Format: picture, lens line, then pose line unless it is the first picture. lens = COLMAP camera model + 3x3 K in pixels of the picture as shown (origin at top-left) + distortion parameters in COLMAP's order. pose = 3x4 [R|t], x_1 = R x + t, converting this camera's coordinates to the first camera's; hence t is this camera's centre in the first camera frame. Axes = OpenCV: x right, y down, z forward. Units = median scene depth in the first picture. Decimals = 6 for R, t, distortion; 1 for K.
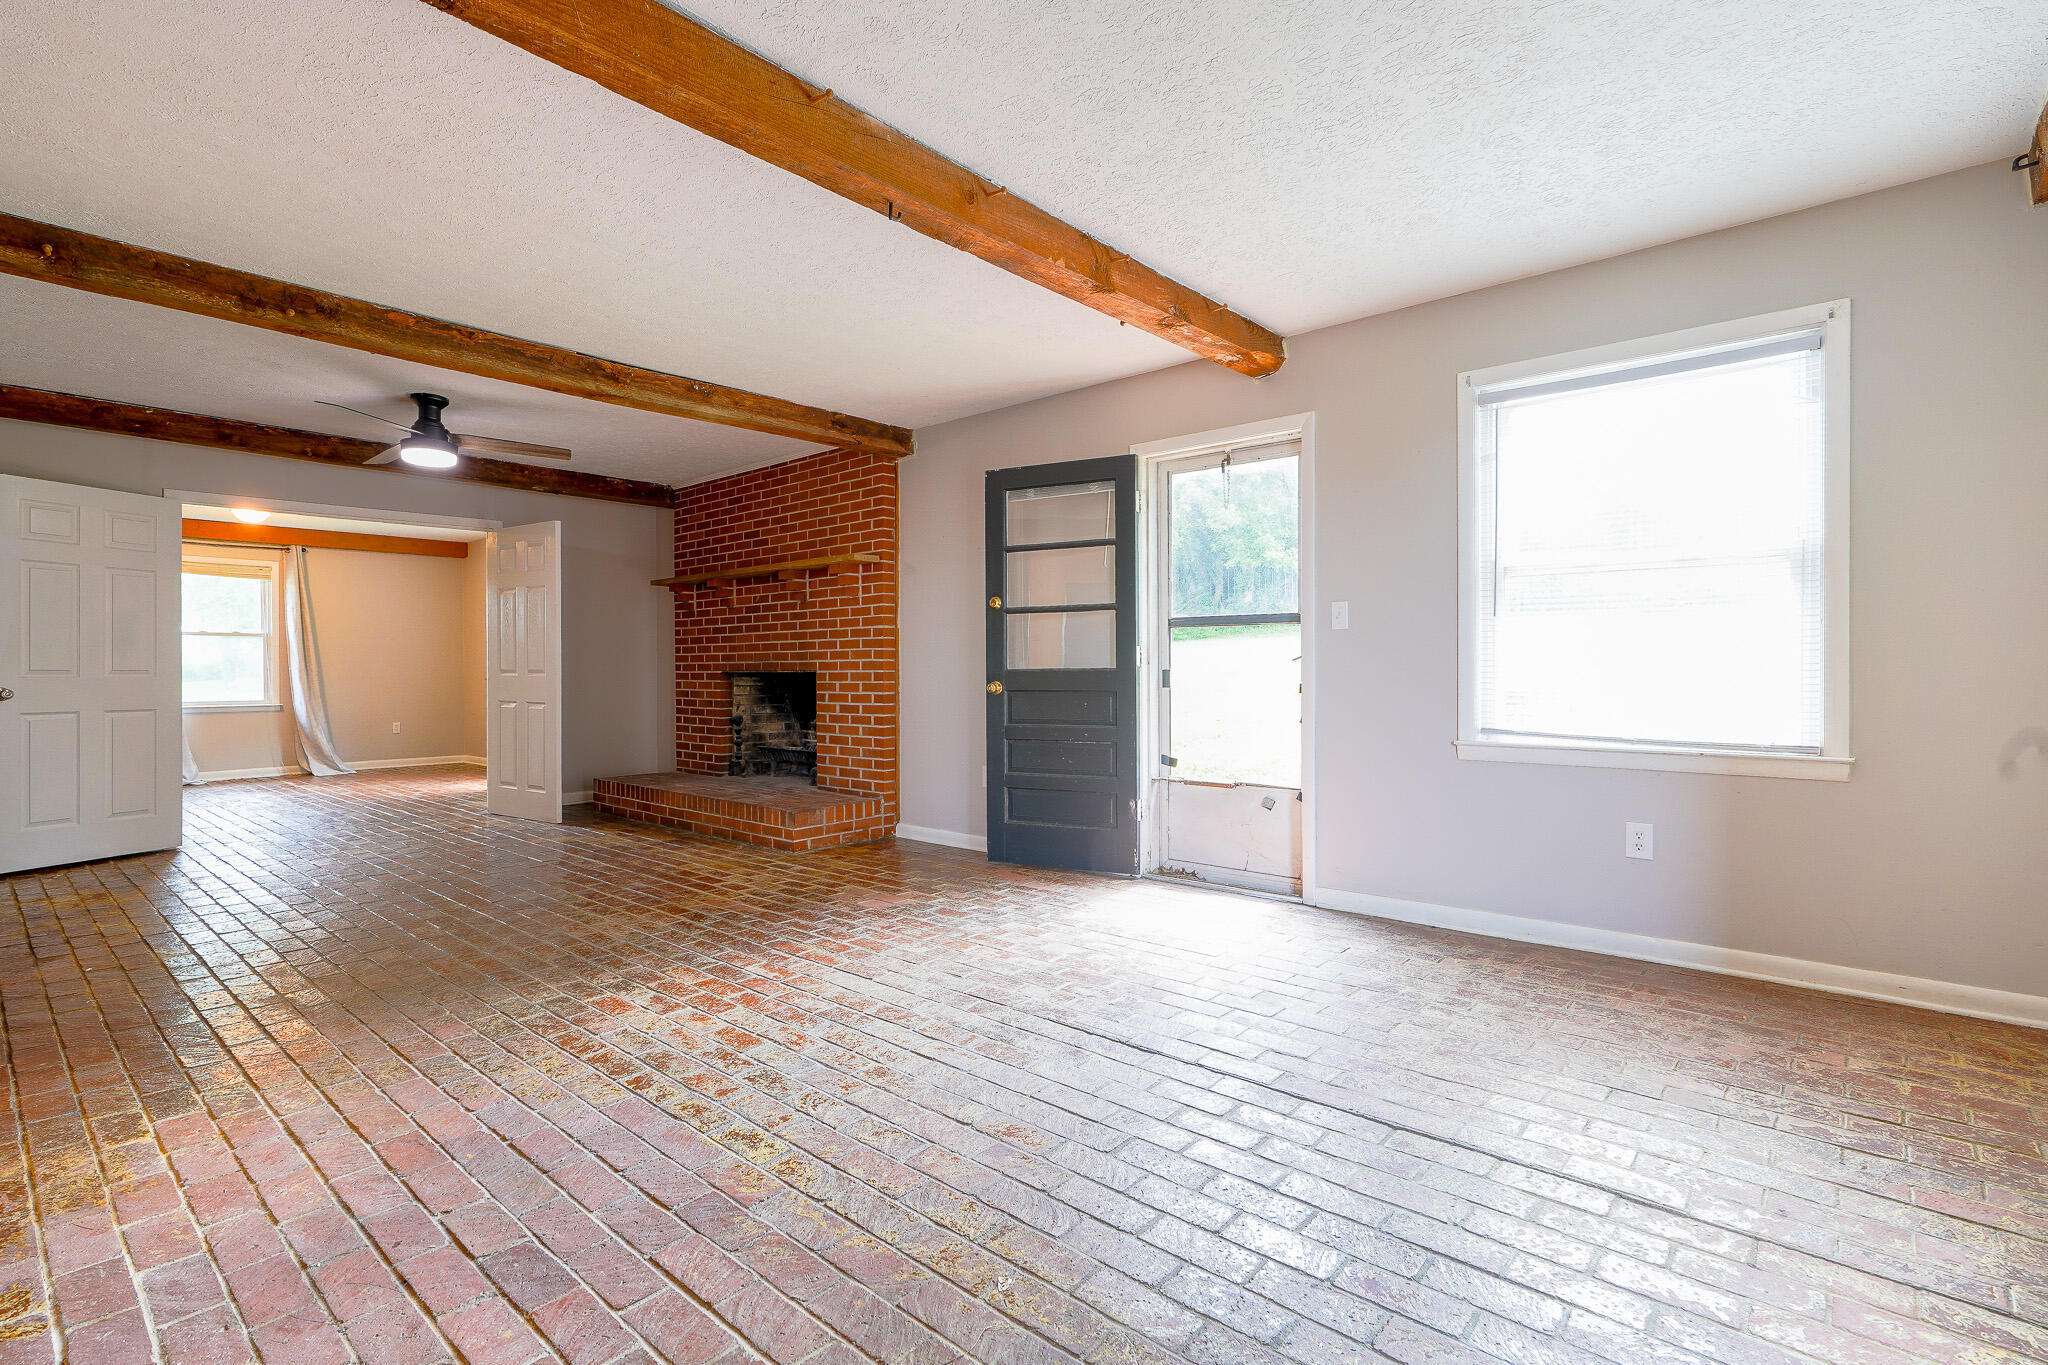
lens RADIAL K [[934.2, 0, 1022.2], [0, 934.2, 669.0], [0, 0, 1]] dist [-0.005764, 0.000930]
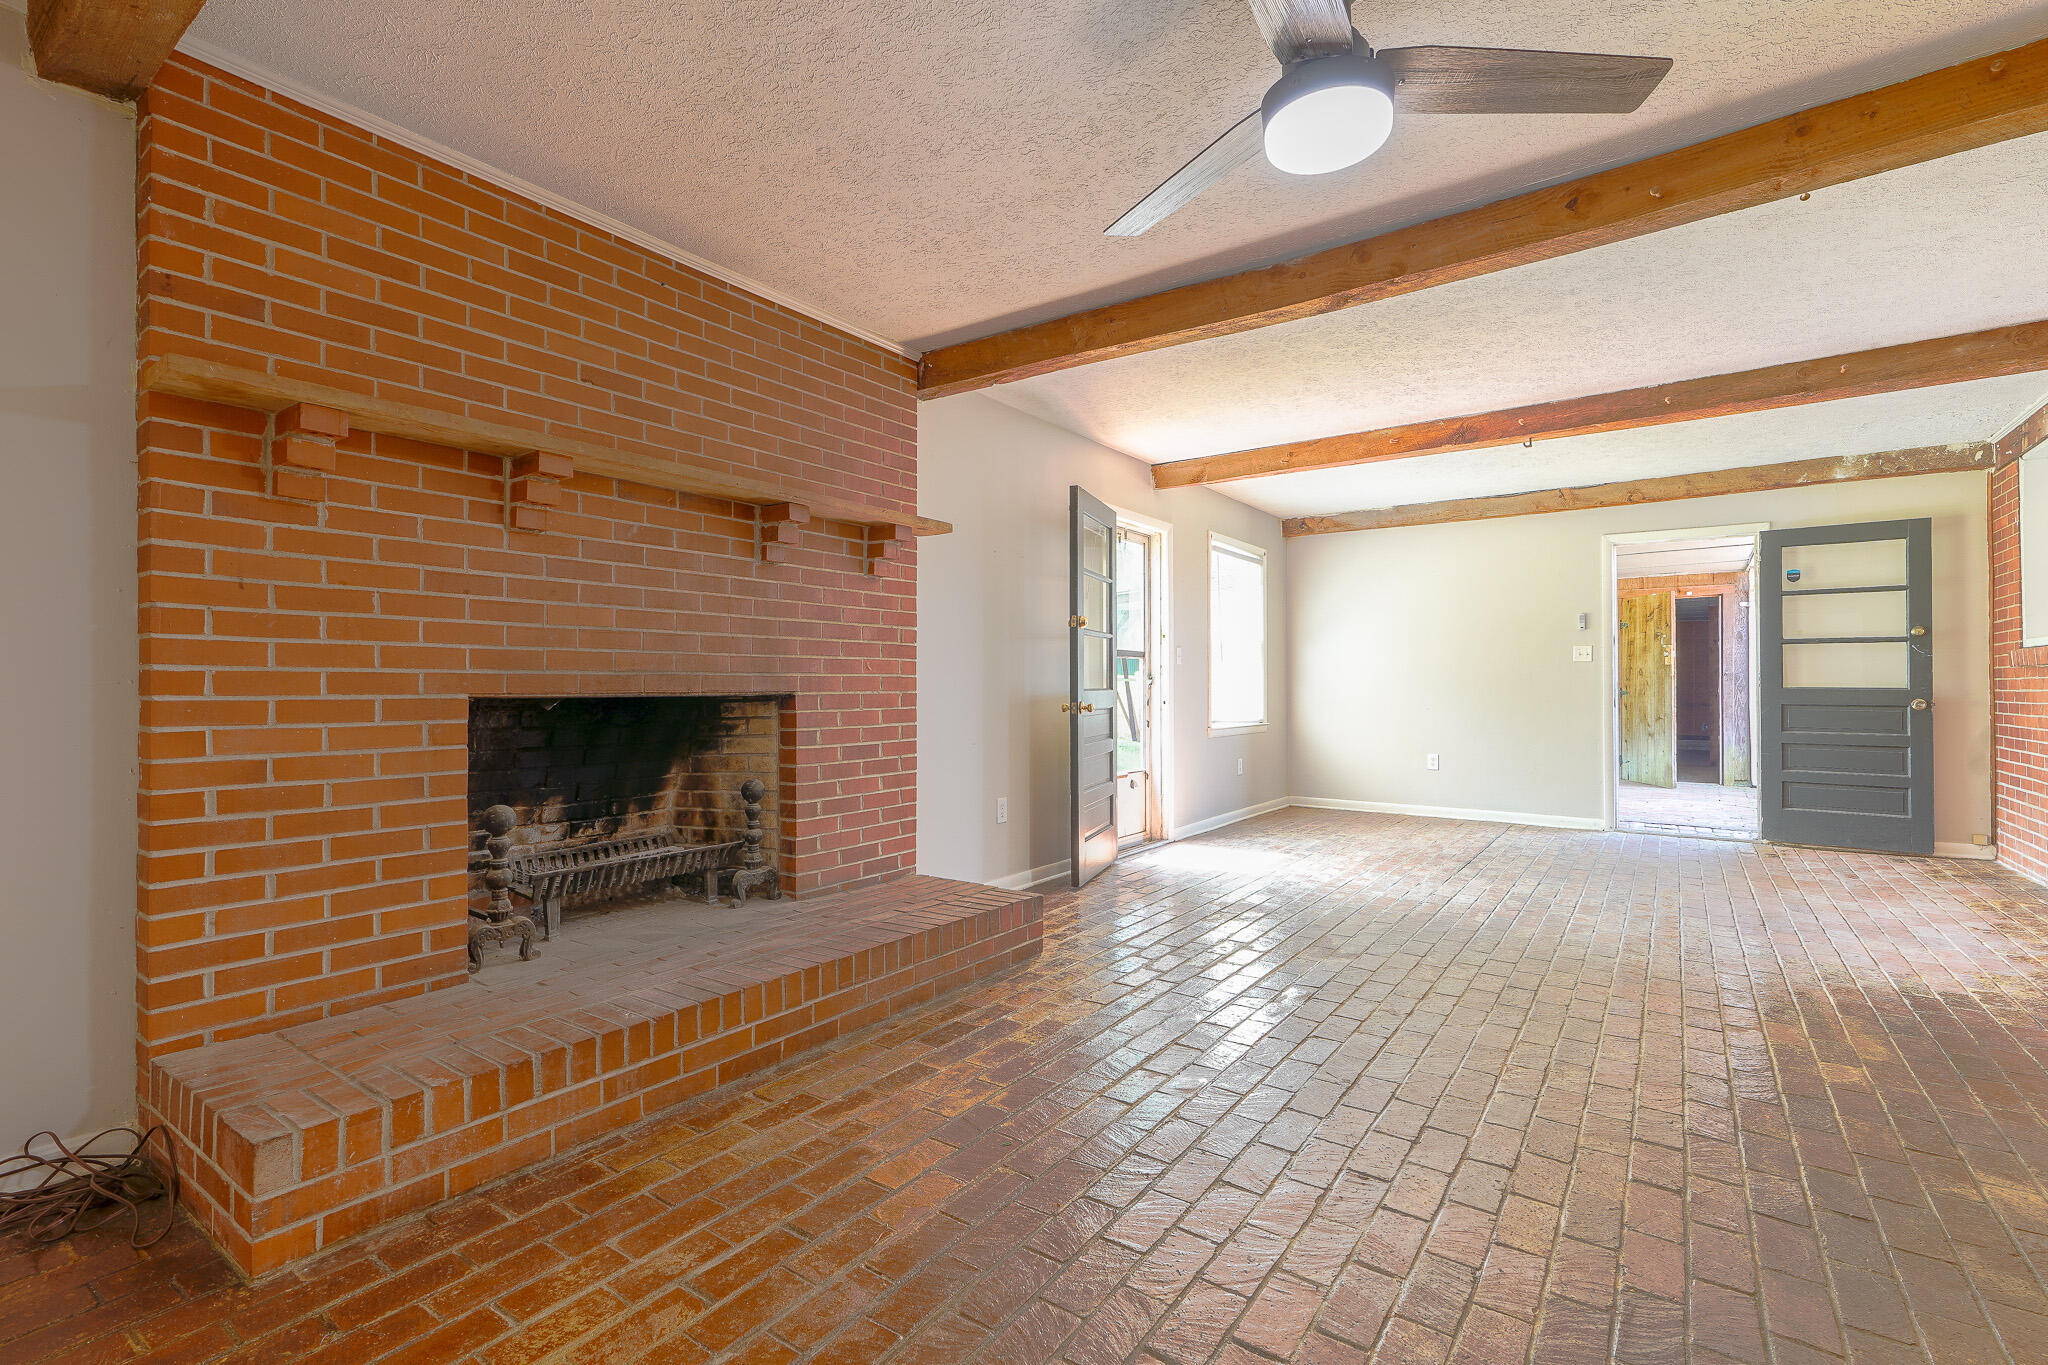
lens RADIAL K [[934.2, 0, 1023.4], [0, 934.2, 688.0], [0, 0, 1]] dist [-0.005764, 0.000930]
pose [[-0.101439, 0.011148, 0.994779, -0.816294], [0.014284, 0.999850, -0.009748, 0.007344], [-0.994739, 0.013220, -0.101583, 0.941557]]
